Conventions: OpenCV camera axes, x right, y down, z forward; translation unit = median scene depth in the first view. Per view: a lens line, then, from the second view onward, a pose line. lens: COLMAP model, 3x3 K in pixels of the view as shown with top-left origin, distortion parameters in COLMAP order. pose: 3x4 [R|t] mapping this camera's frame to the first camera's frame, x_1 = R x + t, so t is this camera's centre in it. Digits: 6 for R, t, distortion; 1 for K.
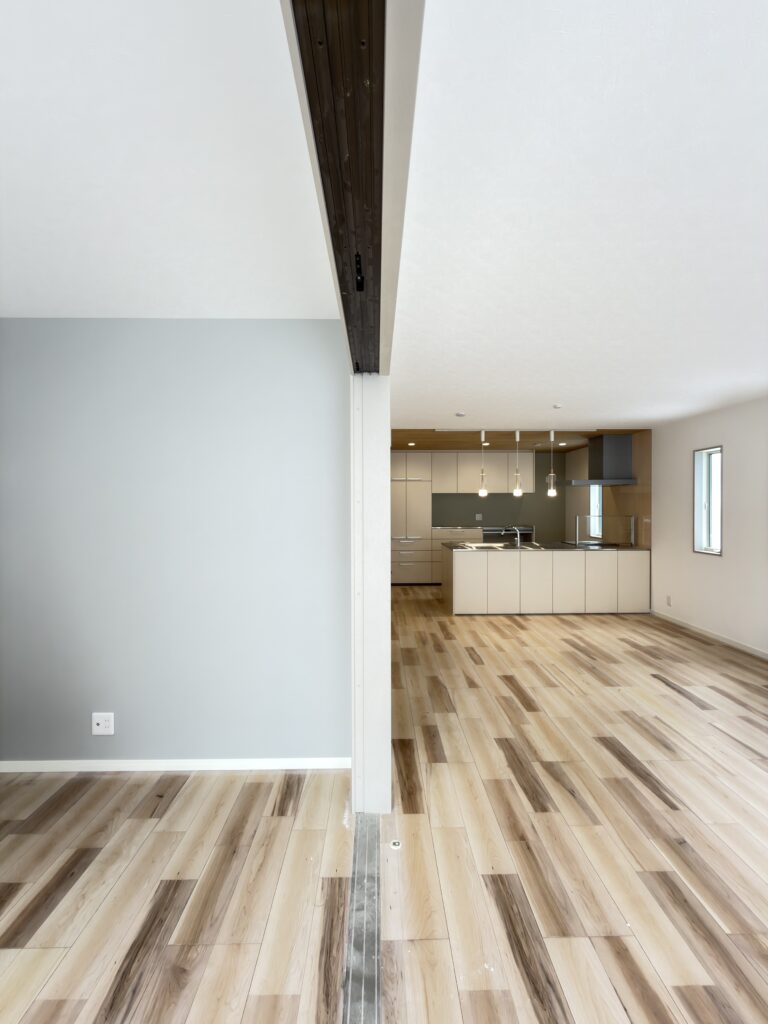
lens RADIAL K [[407.0, 0, 386.1], [0, 407.0, 506.6], [0, 0, 1]] dist [-0.001674, 0.000786]
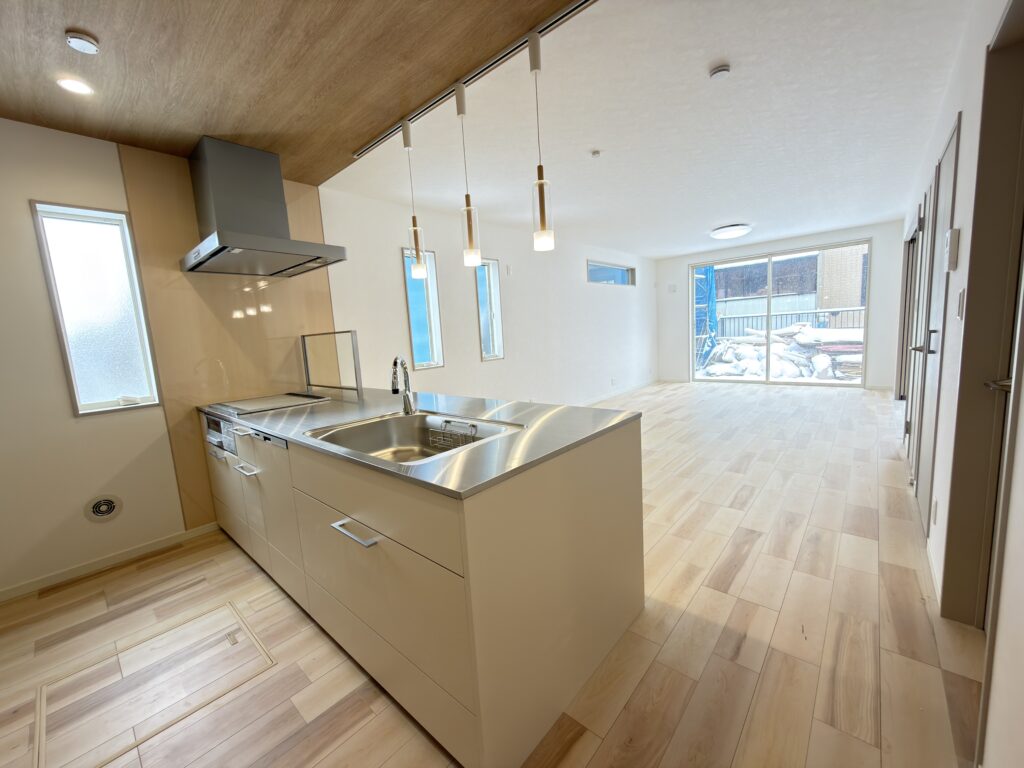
lens RADIAL K [[407.0, 0, 510.3], [0, 407.0, 384.5], [0, 0, 1]] dist [-0.001674, 0.000786]
pose [[-0.730386, -0.041221, 0.681790, 0.031559], [0.064644, 0.989525, 0.129077, 0.045367], [-0.679969, 0.138350, -0.720070, 1.523759]]
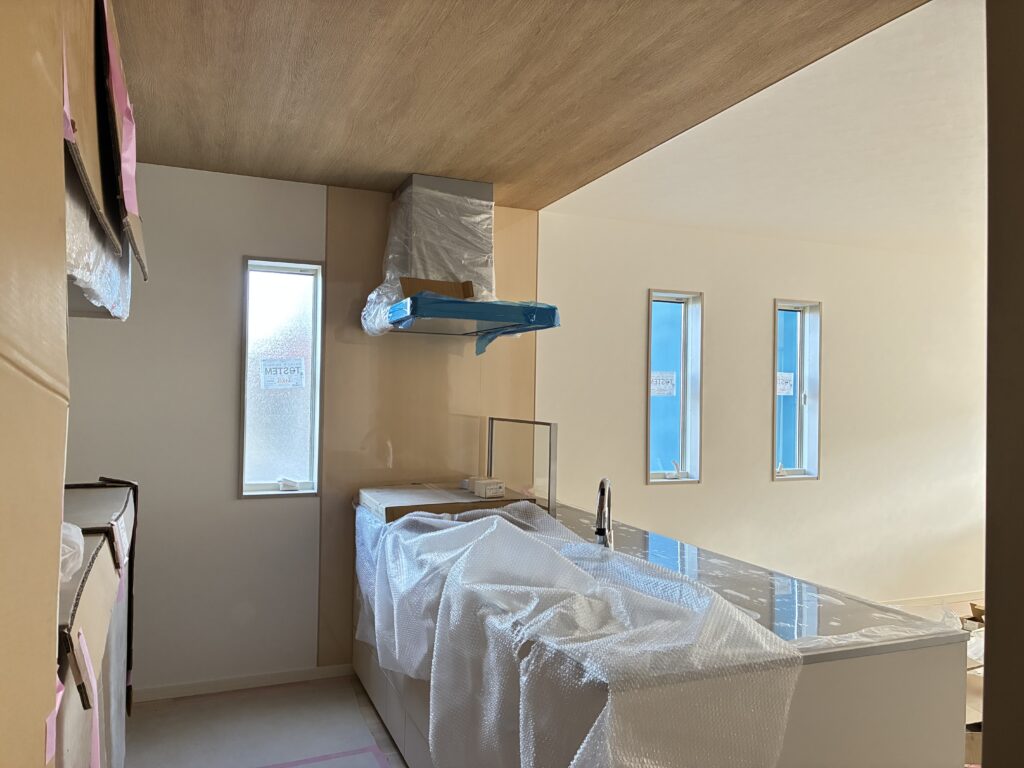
lens RADIAL K [[774.0, 0, 527.3], [0, 774.0, 382.7], [0, 0, 1]] dist [0.057594, -0.063007]
pose [[-0.371385, 0.013427, 0.928382, -0.110745], [-0.015284, 0.999672, -0.020572, 0.005577], [-0.928353, -0.021829, -0.371058, 1.558292]]
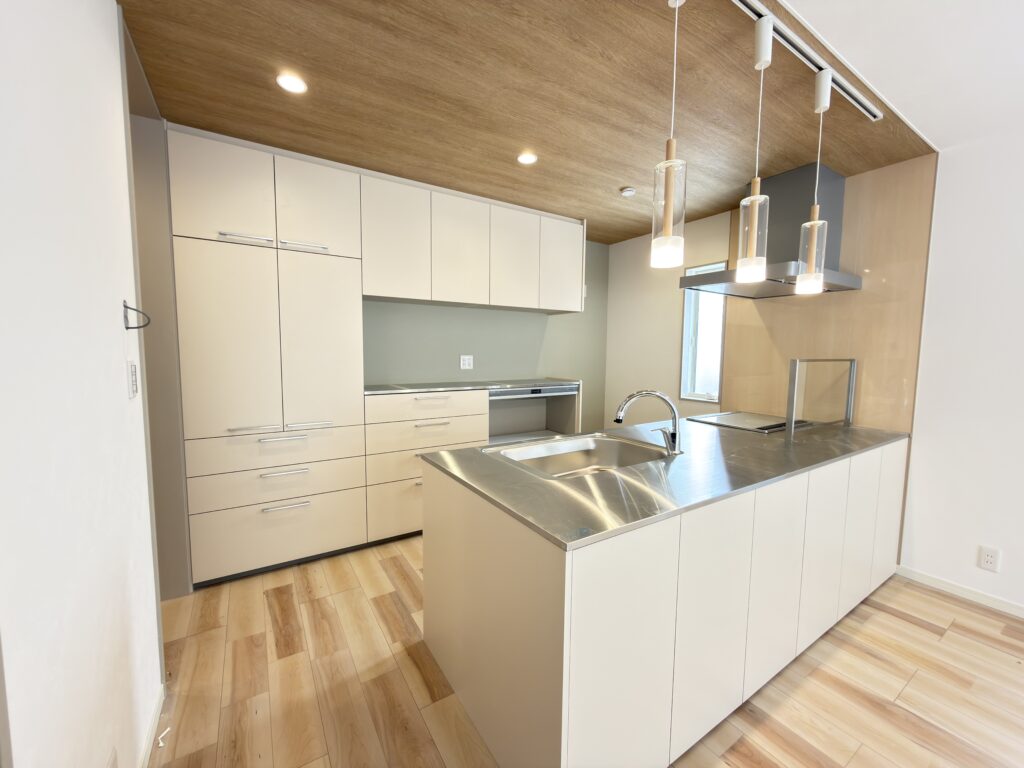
lens RADIAL K [[407.0, 0, 509.8], [0, 407.0, 384.0], [0, 0, 1]] dist [-0.001674, 0.000786]
pose [[0.855019, -0.034379, 0.517457, 0.060212], [-0.010401, 0.996463, 0.083389, 0.021071], [-0.518493, -0.076681, 0.851637, 1.021257]]
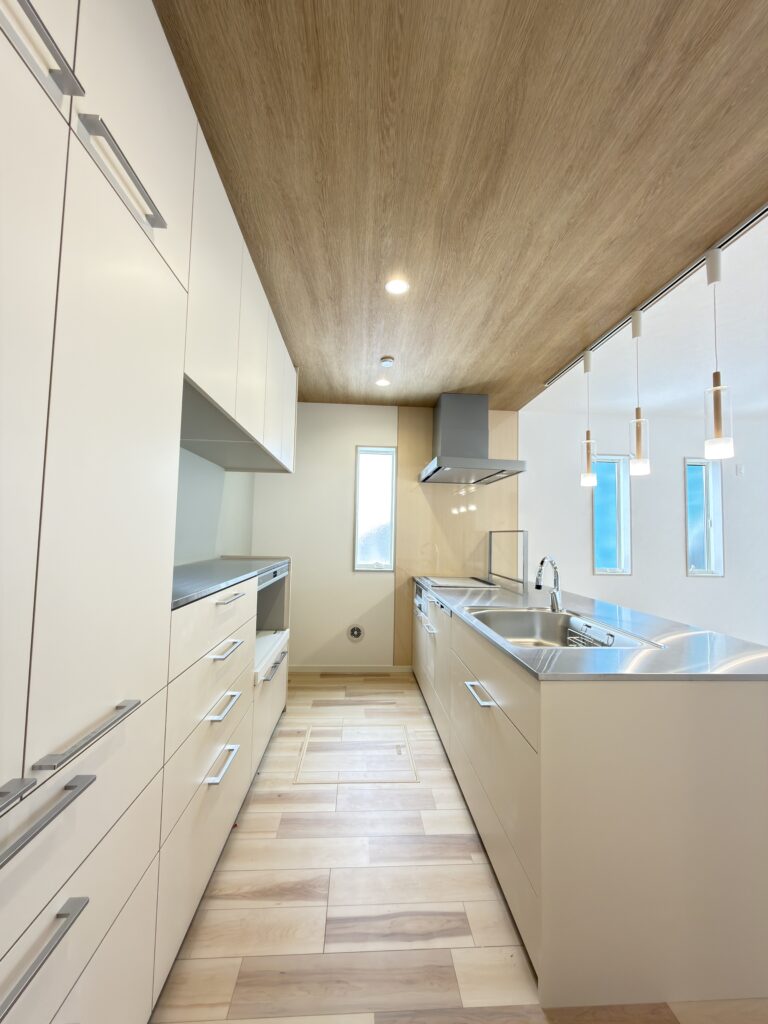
lens RADIAL K [[407.0, 0, 384.9], [0, 407.0, 510.0], [0, 0, 1]] dist [-0.001674, 0.000786]
pose [[-0.042252, 0.062808, 0.997131, -0.060491], [-0.020667, 0.997754, -0.063723, 0.043320], [-0.998893, -0.023300, -0.040859, 1.505211]]
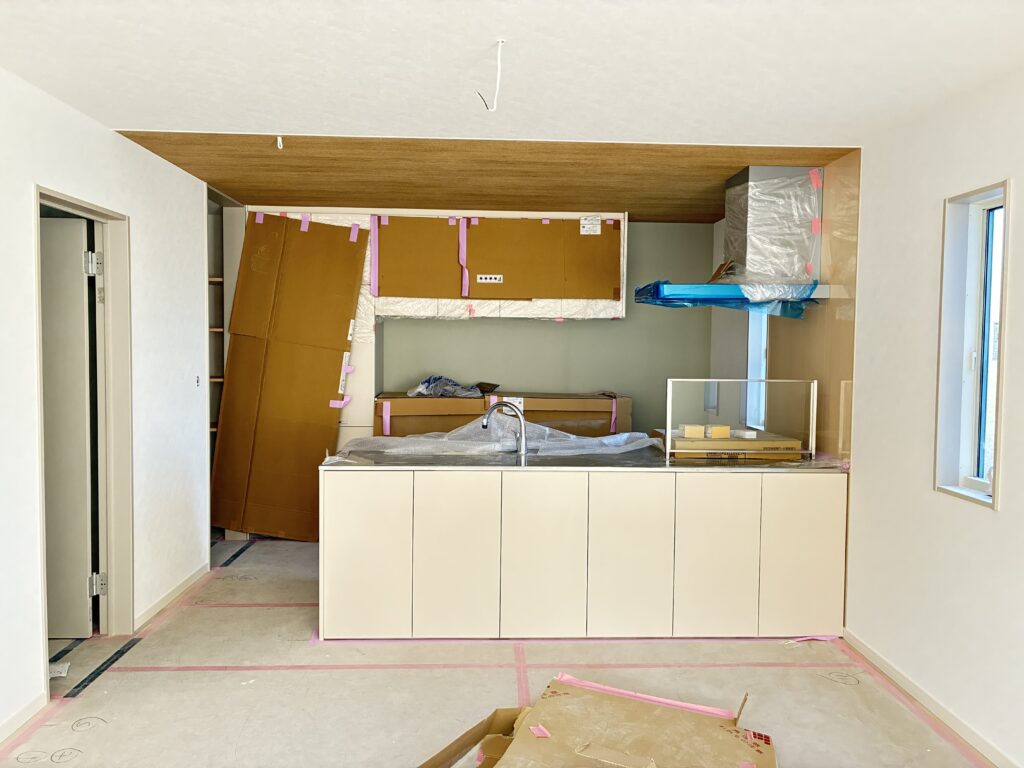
lens RADIAL K [[774.0, 0, 519.7], [0, 774.0, 375.2], [0, 0, 1]] dist [0.057594, -0.063007]
pose [[0.999560, 0.013255, 0.026534, 0.386664], [-0.014381, 0.998985, 0.042686, -0.012968], [-0.025942, -0.043049, 0.998736, 0.340166]]
